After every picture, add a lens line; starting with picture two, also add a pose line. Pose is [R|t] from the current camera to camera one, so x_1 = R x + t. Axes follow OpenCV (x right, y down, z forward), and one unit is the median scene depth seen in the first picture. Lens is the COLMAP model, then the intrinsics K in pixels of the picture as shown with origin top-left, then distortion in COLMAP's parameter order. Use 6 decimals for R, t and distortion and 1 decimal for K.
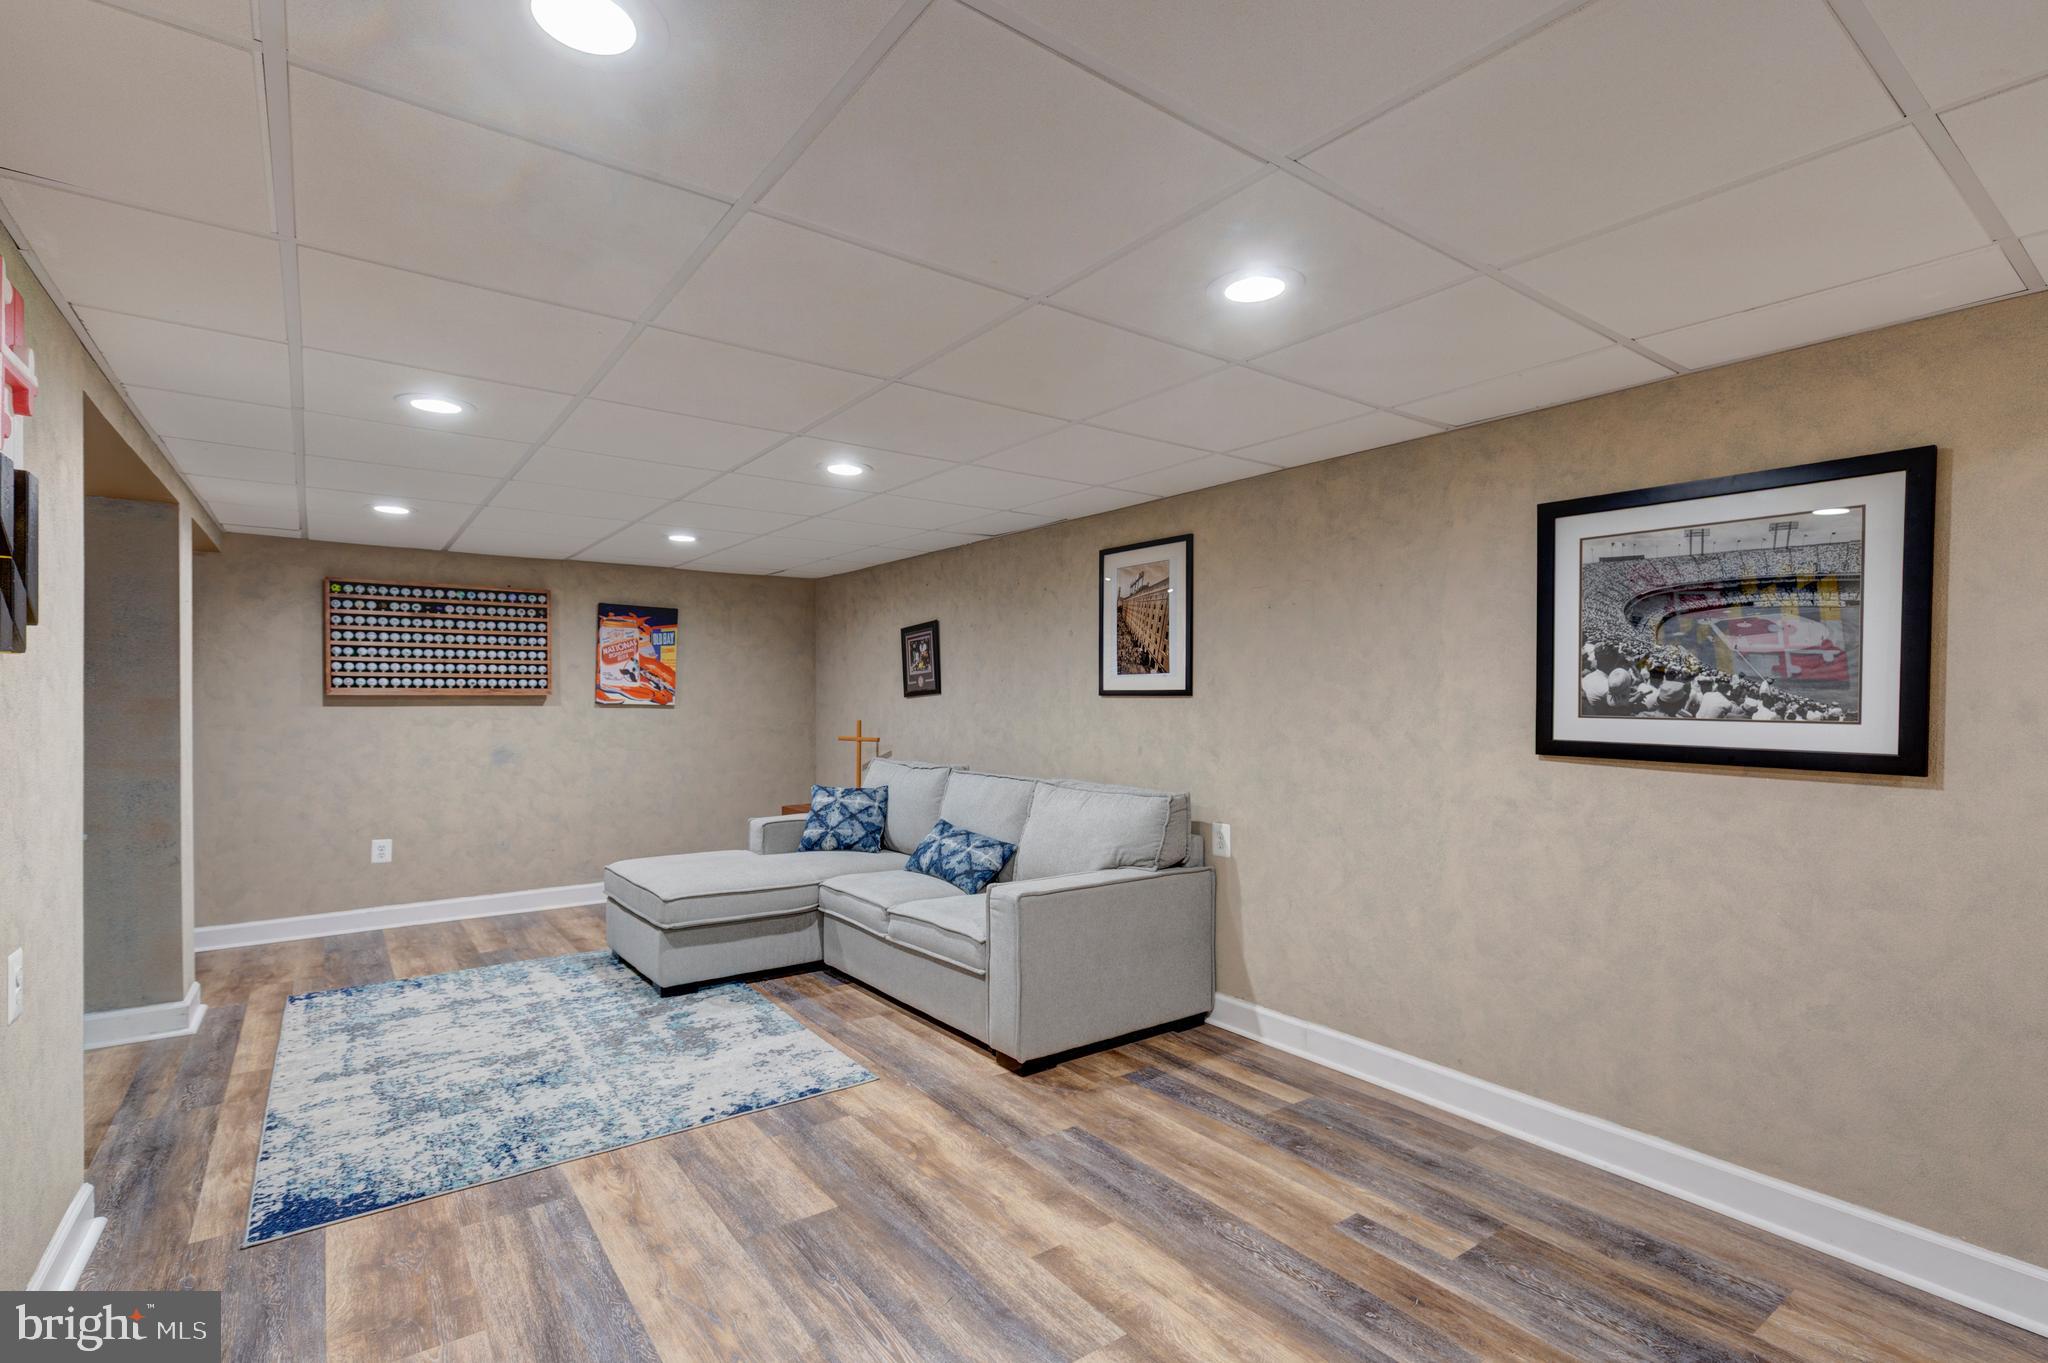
lens RADIAL K [[969.4, 0, 1004.8], [0, 969.4, 690.3], [0, 0, 1]] dist [0.005007, 0.000573]
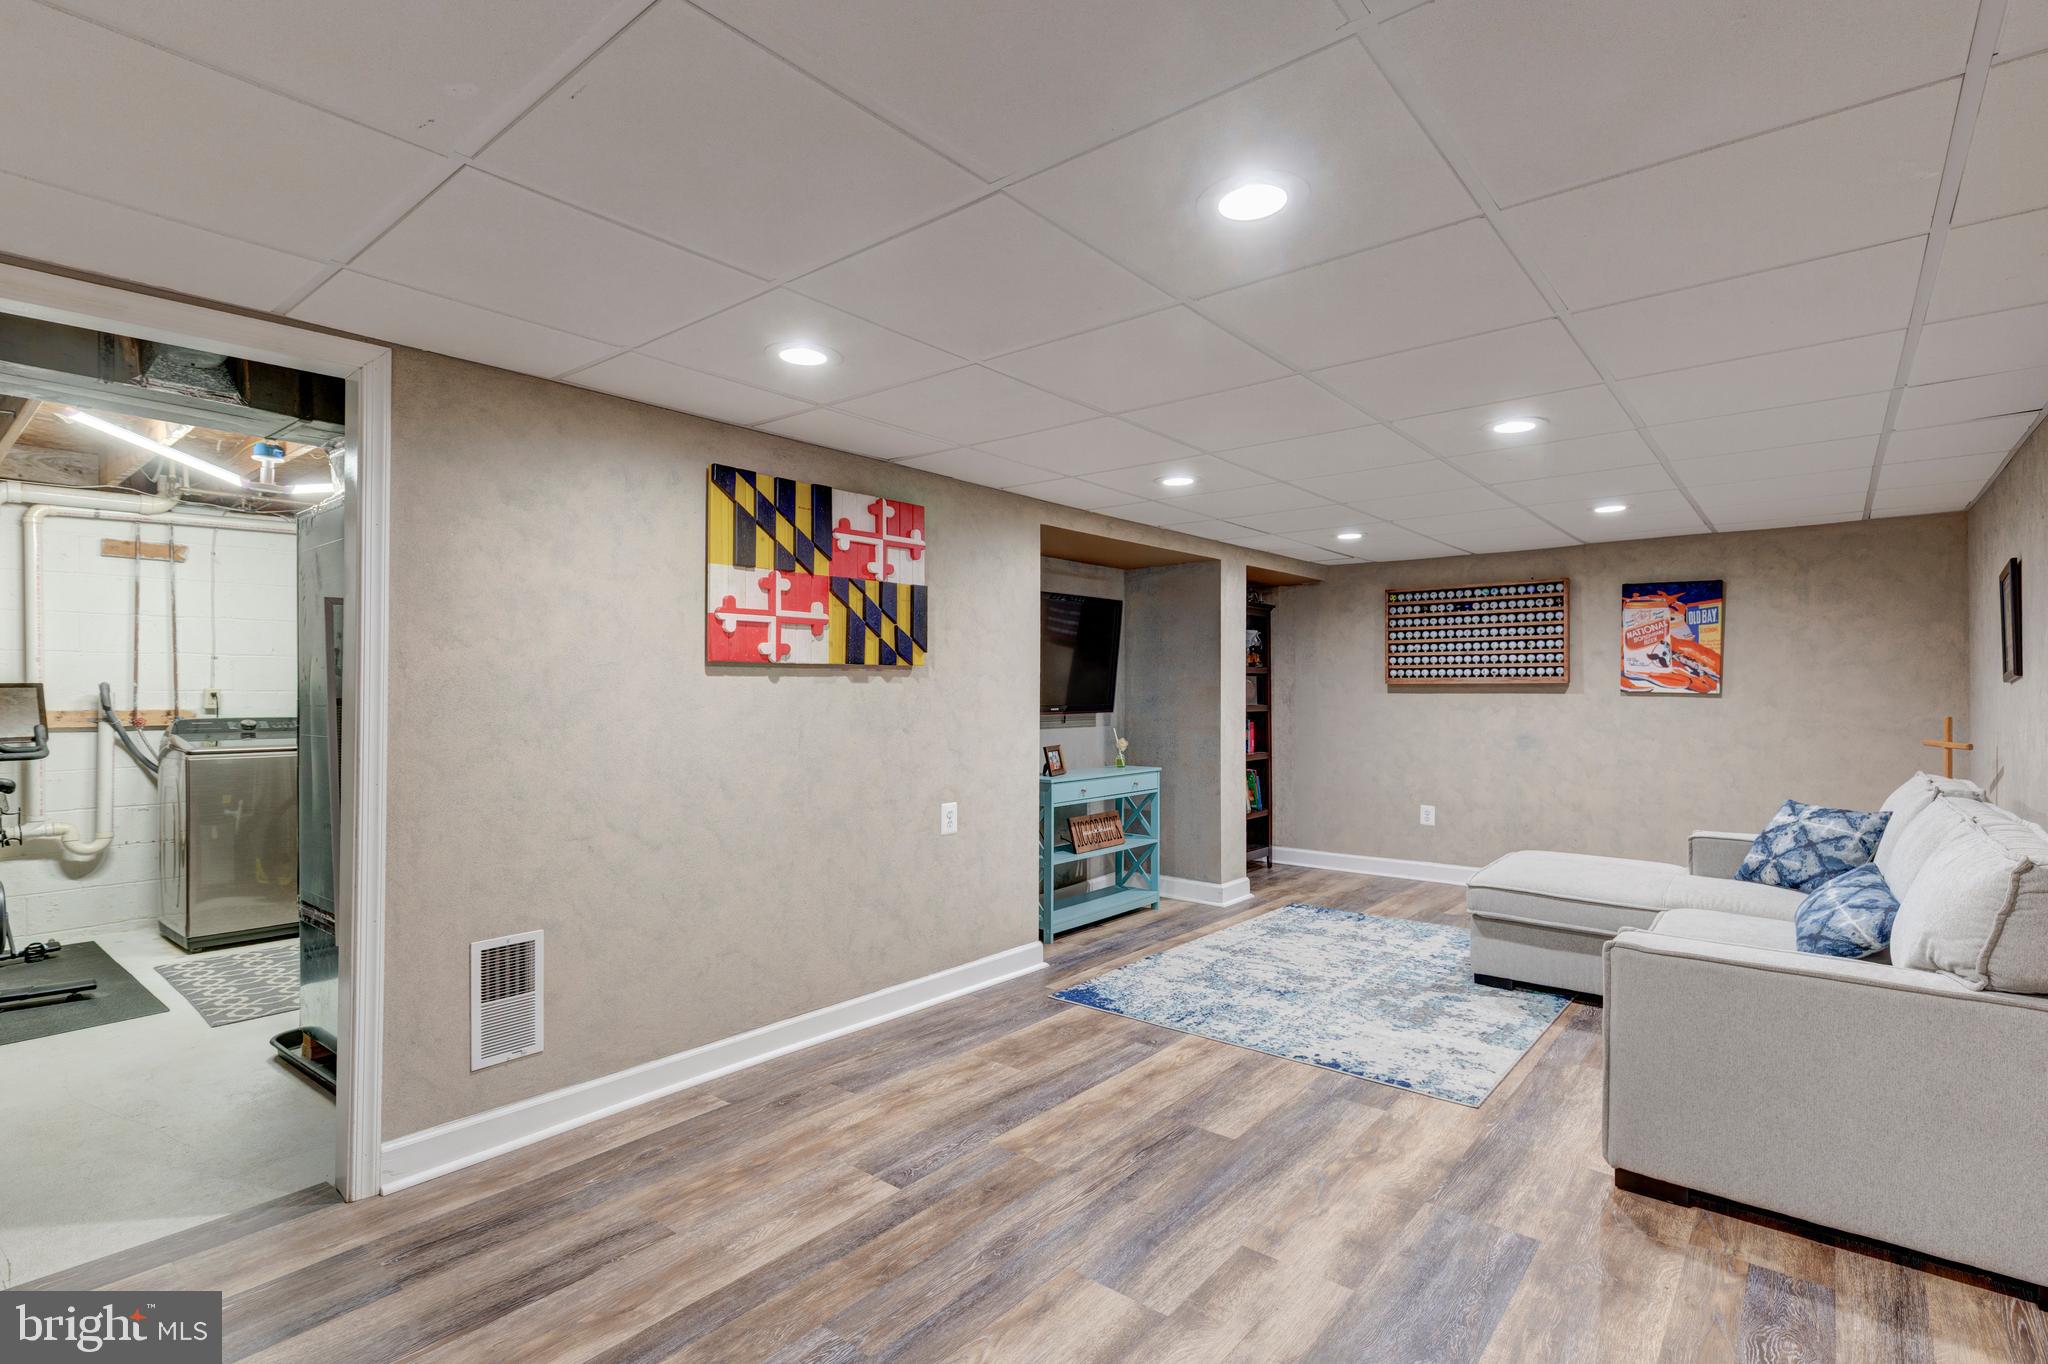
lens RADIAL K [[969.4, 0, 1004.8], [0, 969.4, 690.8], [0, 0, 1]] dist [0.005007, 0.000573]
pose [[0.227000, 0.001134, -0.973894, 0.425067], [0.010682, 0.999936, 0.003654, 0.003680], [0.973836, -0.011233, 0.226973, 0.244513]]
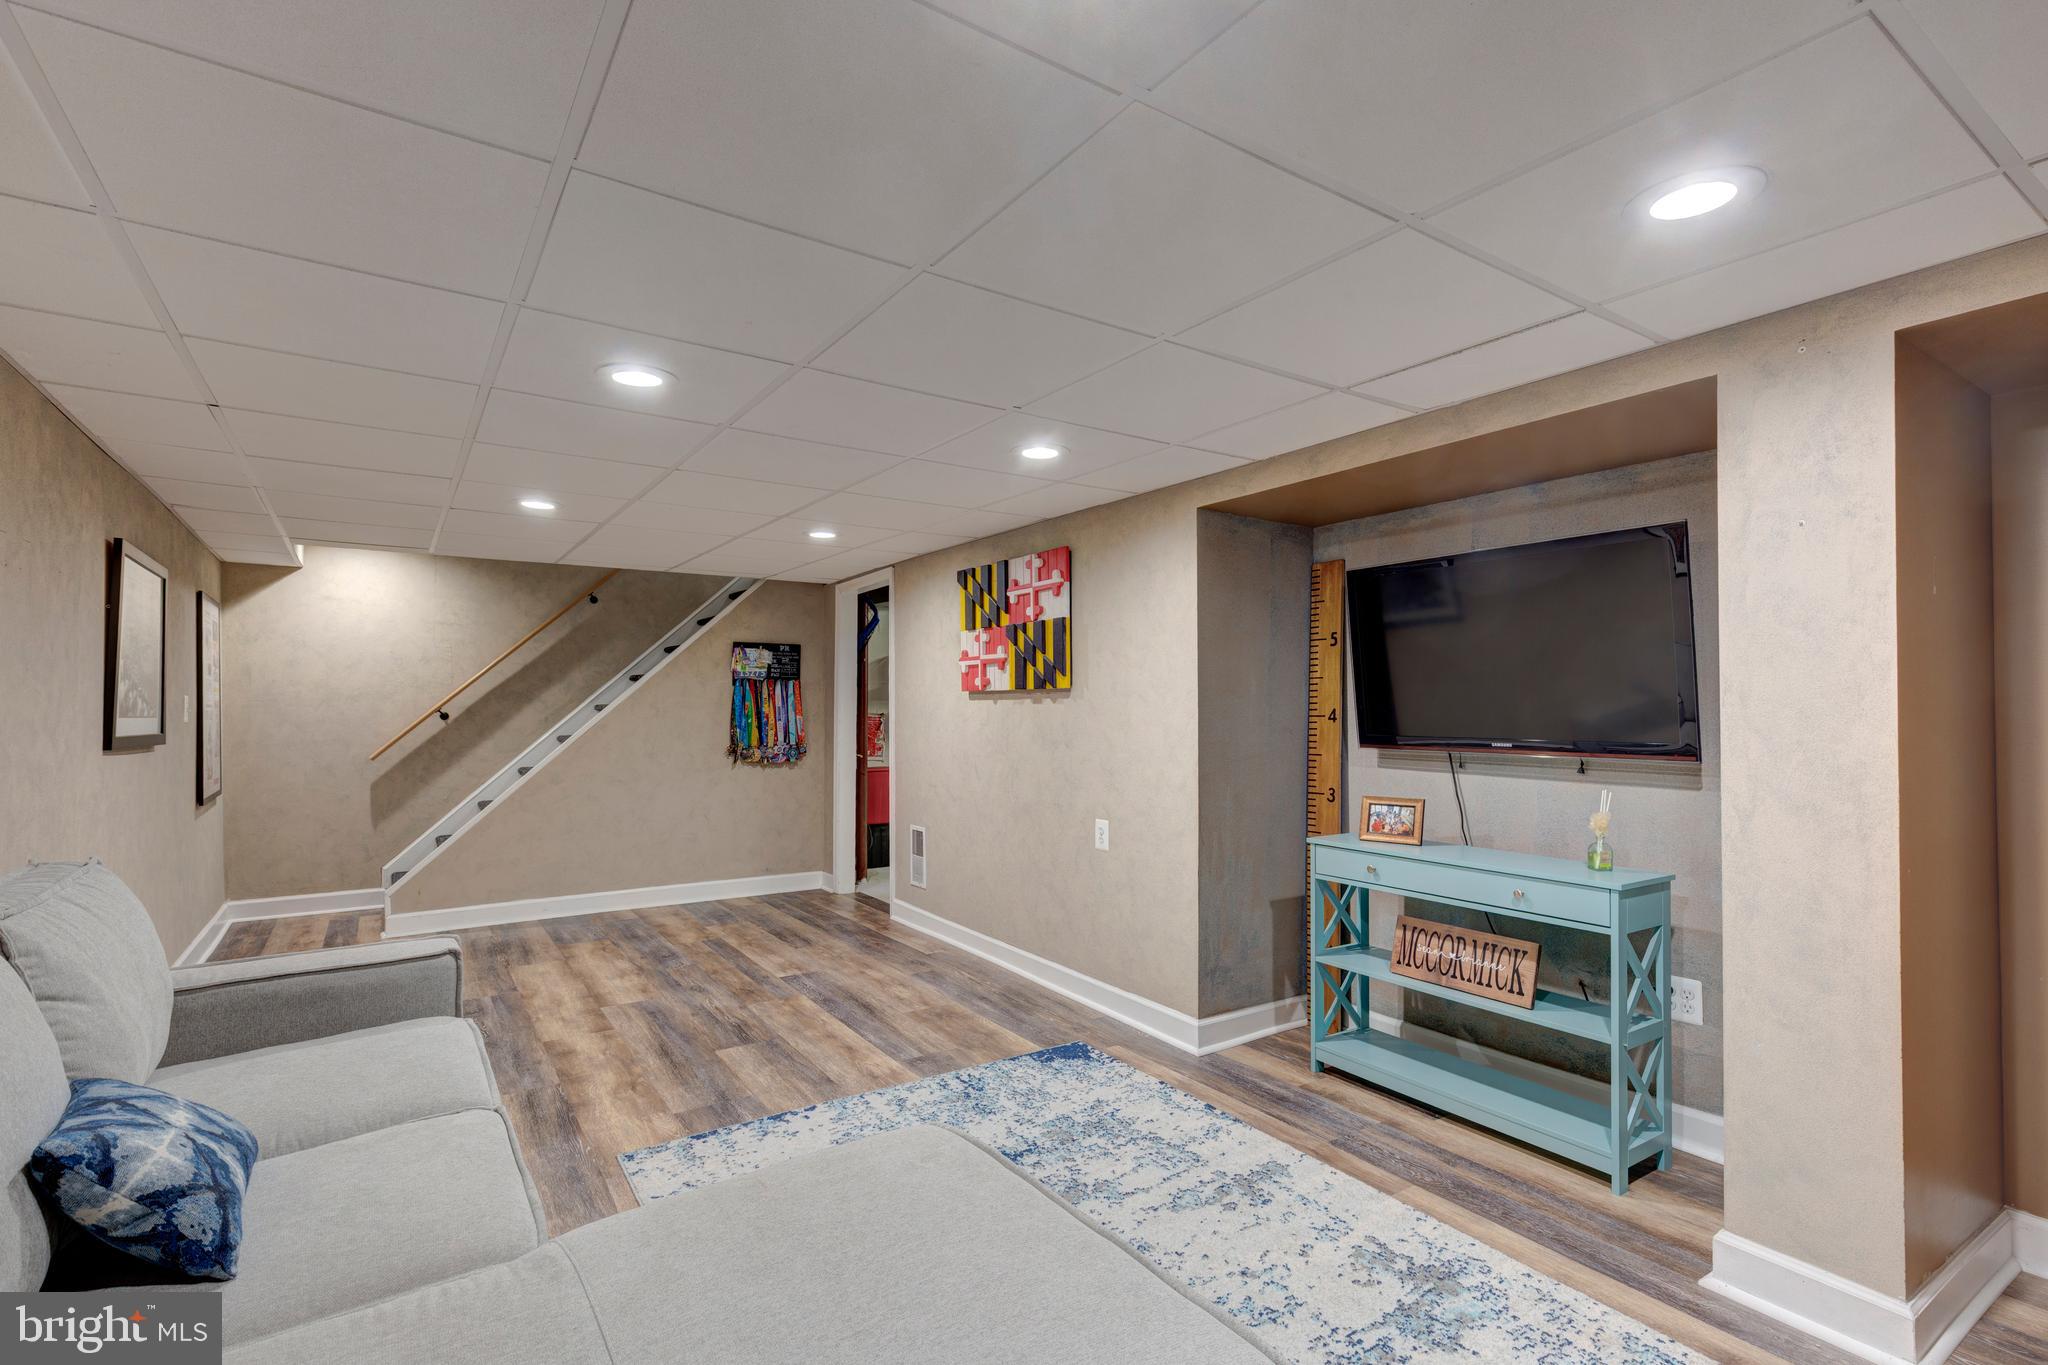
lens RADIAL K [[889.2, 0, 996.6], [0, 889.2, 696.7], [0, 0, 1]] dist [0.013569, 0.000133]
pose [[-0.999440, 0.000161, 0.033453, -0.320418], [-0.000473, 0.999820, -0.018945, 0.008304], [-0.033450, -0.018950, -0.999261, 1.167124]]
